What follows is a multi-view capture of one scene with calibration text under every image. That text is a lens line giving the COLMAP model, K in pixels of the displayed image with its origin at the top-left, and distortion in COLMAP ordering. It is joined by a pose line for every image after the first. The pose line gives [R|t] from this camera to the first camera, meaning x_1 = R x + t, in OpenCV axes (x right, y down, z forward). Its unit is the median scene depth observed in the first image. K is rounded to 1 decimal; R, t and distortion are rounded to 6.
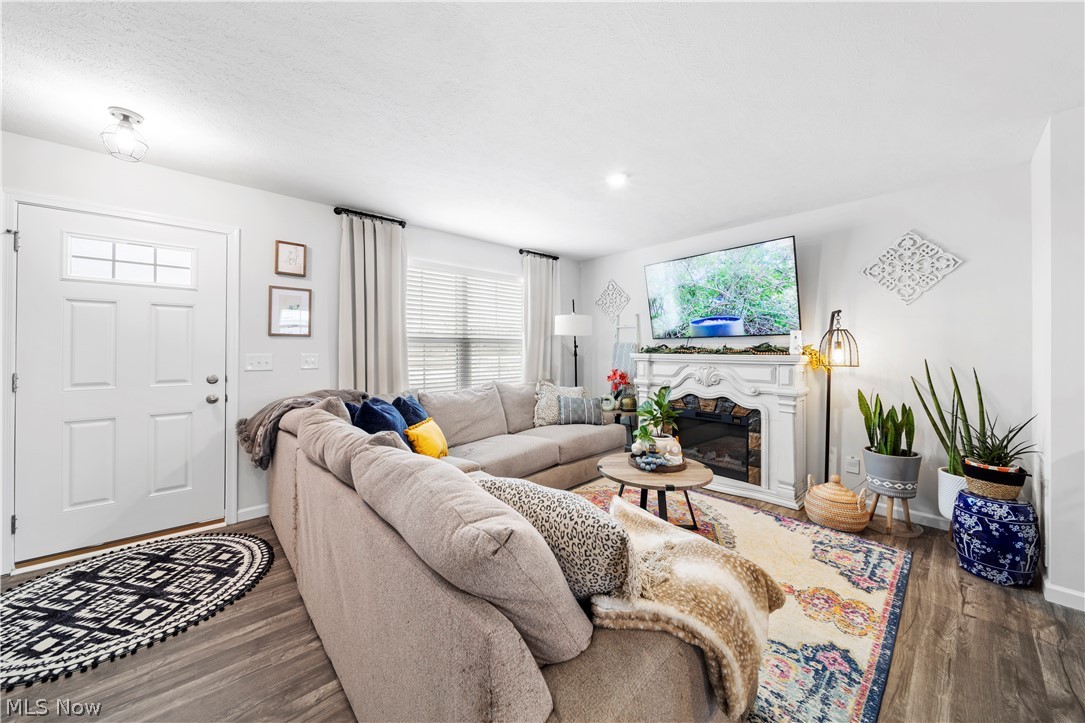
lens RADIAL K [[379.0, 0, 539.5], [0, 379.0, 346.9], [0, 0, 1]] dist [0.000407, -0.001245]
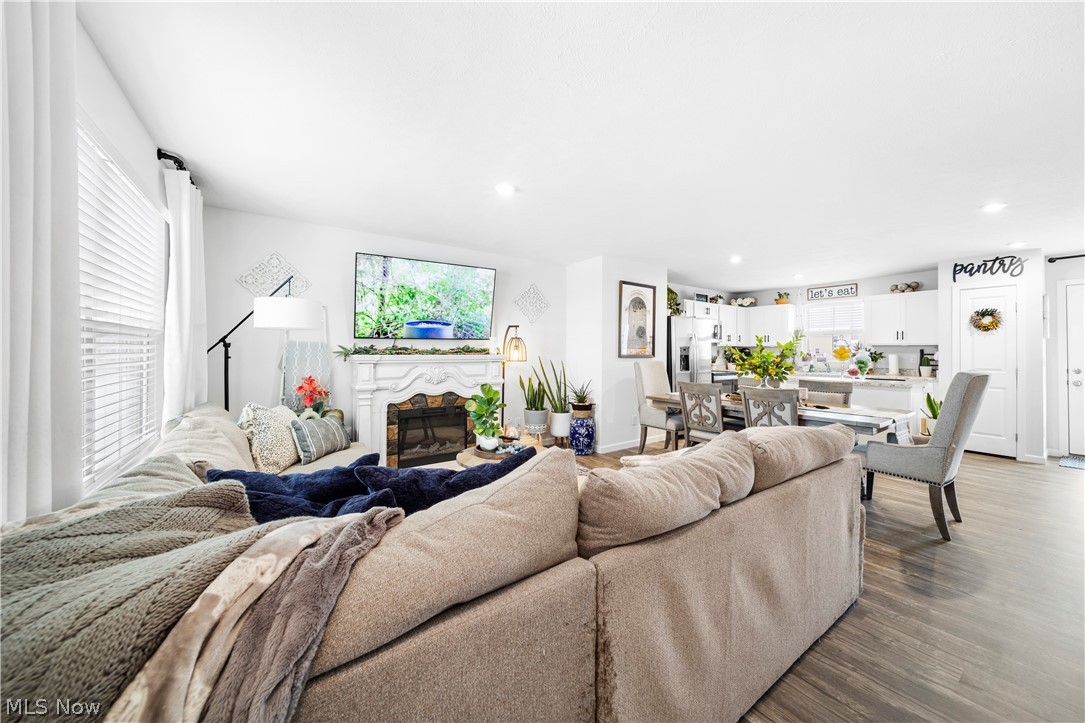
lens RADIAL K [[379.0, 0, 544.2], [0, 379.0, 349.3], [0, 0, 1]] dist [0.000407, -0.001245]
pose [[0.135248, 0.001791, 0.990810, -0.806296], [-0.009552, 0.999954, -0.000504, 0.001650], [-0.990766, -0.009396, 0.135259, 0.735003]]
